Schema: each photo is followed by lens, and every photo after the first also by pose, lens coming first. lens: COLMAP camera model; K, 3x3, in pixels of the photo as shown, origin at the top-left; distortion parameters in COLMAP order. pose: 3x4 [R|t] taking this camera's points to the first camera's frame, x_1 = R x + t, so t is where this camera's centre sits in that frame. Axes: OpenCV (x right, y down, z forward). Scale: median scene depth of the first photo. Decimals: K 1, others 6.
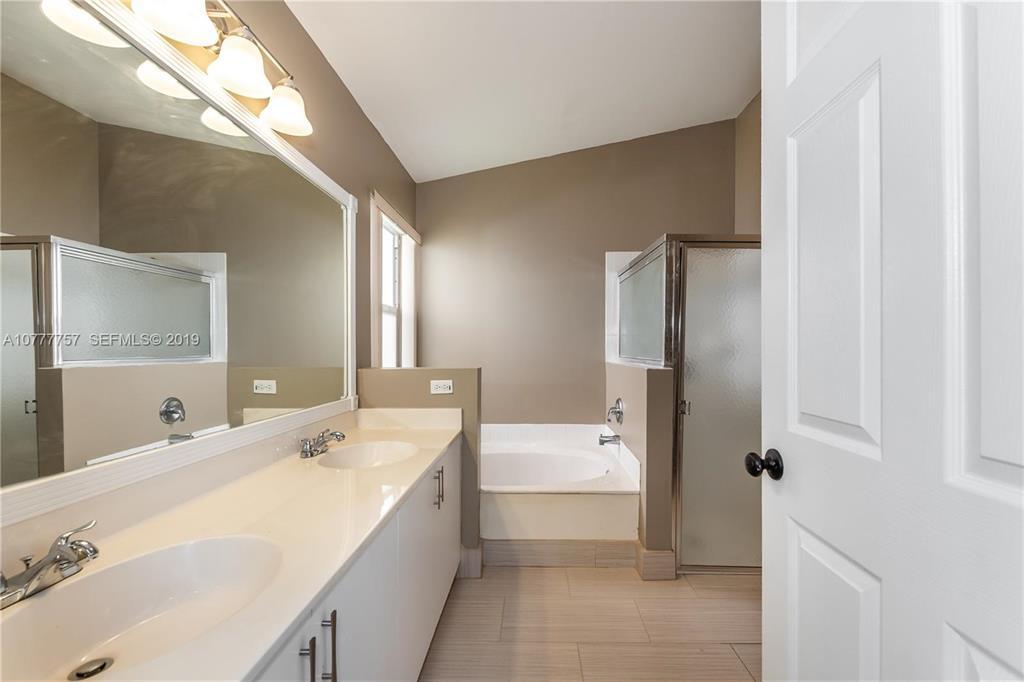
lens RADIAL K [[411.0, 0, 514.3], [0, 411.0, 346.5], [0, 0, 1]] dist [0.009324, -0.000343]
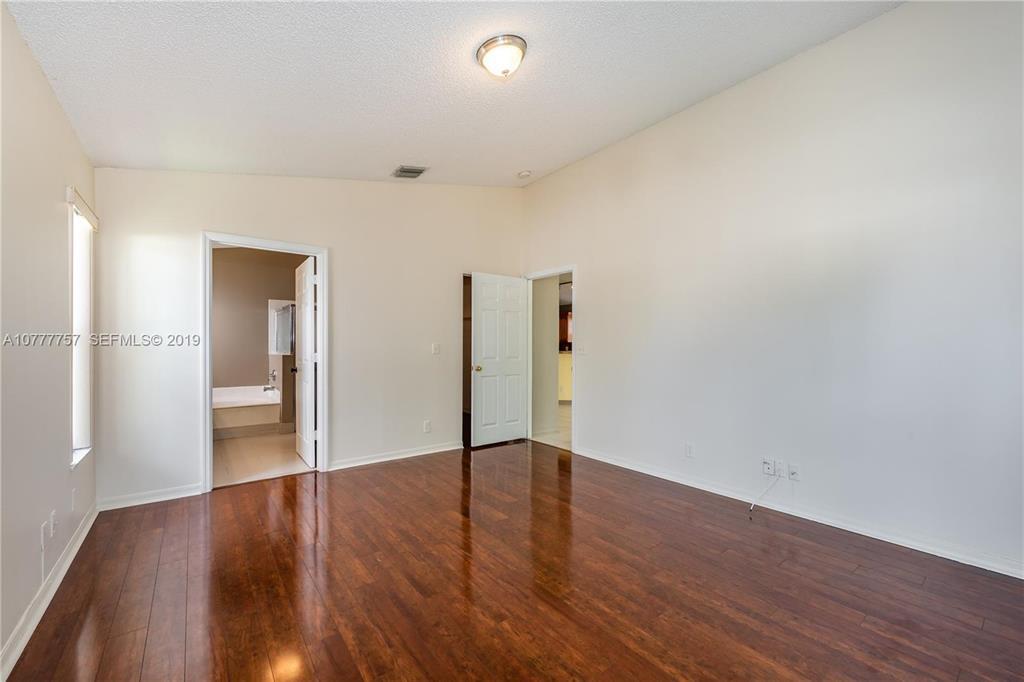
lens RADIAL K [[411.0, 0, 510.5], [0, 411.0, 343.0], [0, 0, 1]] dist [0.009324, -0.000343]
pose [[0.764499, -0.002686, 0.644619, -0.205984], [0.002825, 0.999996, 0.000817, -0.017196], [-0.644618, 0.001197, 0.764504, -1.542658]]
